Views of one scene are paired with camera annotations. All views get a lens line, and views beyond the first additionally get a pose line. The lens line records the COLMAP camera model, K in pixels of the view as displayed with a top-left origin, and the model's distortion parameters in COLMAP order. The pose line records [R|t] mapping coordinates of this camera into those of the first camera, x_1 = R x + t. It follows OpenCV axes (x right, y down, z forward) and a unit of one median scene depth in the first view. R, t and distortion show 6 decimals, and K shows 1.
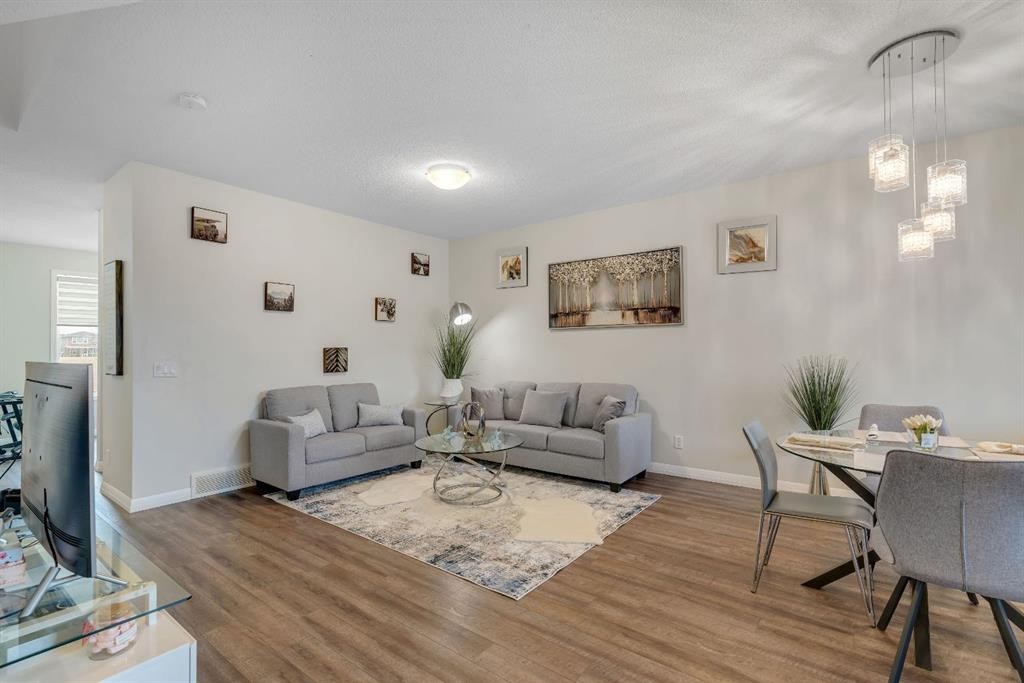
lens RADIAL K [[462.1, 0, 516.1], [0, 462.1, 344.6], [0, 0, 1]] dist [-0.010623, 0.004700]
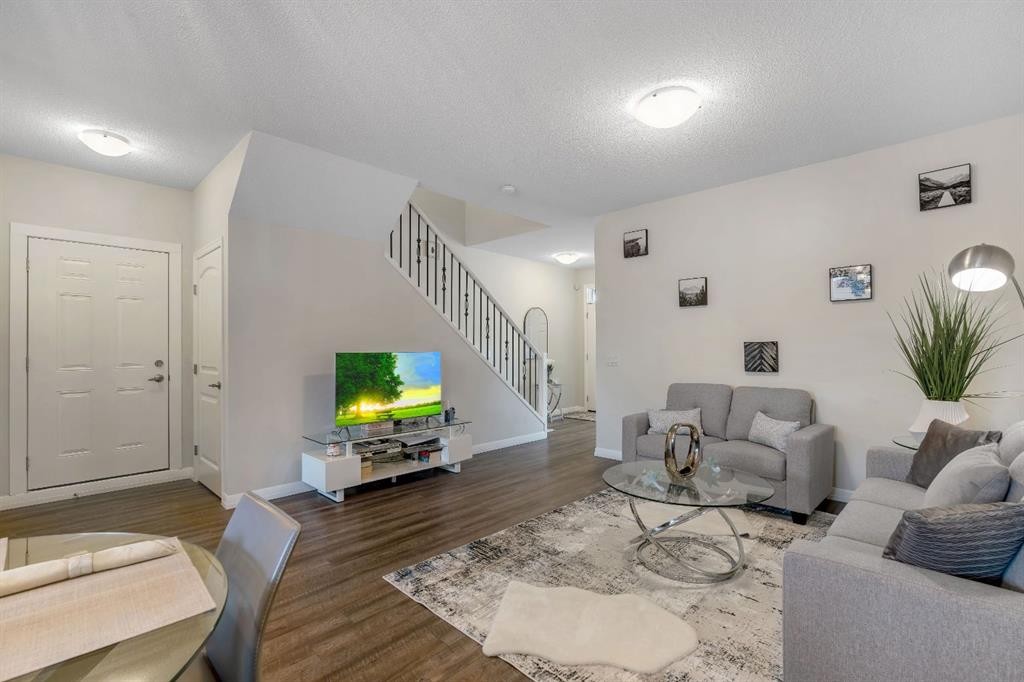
lens RADIAL K [[462.1, 0, 512.6], [0, 462.1, 343.2], [0, 0, 1]] dist [-0.010623, 0.004700]
pose [[-0.124118, -0.005647, -0.992251, 0.495162], [0.016961, 0.999826, -0.007811, 0.008457], [0.992122, -0.017799, -0.124001, 0.688006]]
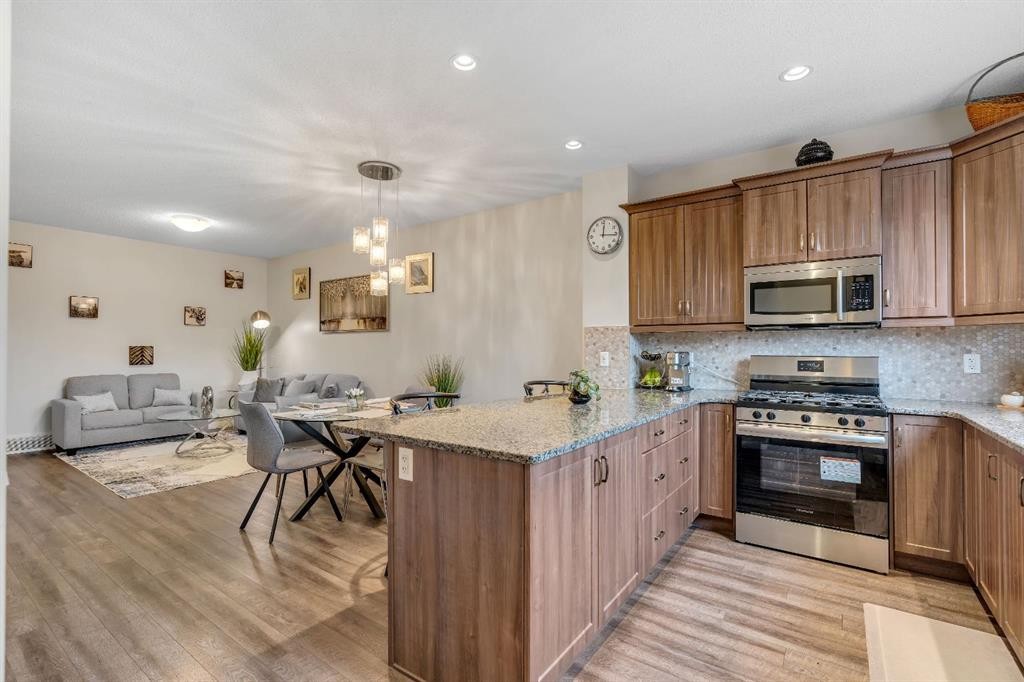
lens RADIAL K [[462.1, 0, 515.4], [0, 462.1, 344.3], [0, 0, 1]] dist [-0.010623, 0.004700]
pose [[0.999666, 0.007424, 0.024739, 0.651254], [-0.007435, 0.999972, 0.000353, -0.005840], [-0.024735, -0.000537, 0.999694, -0.329739]]
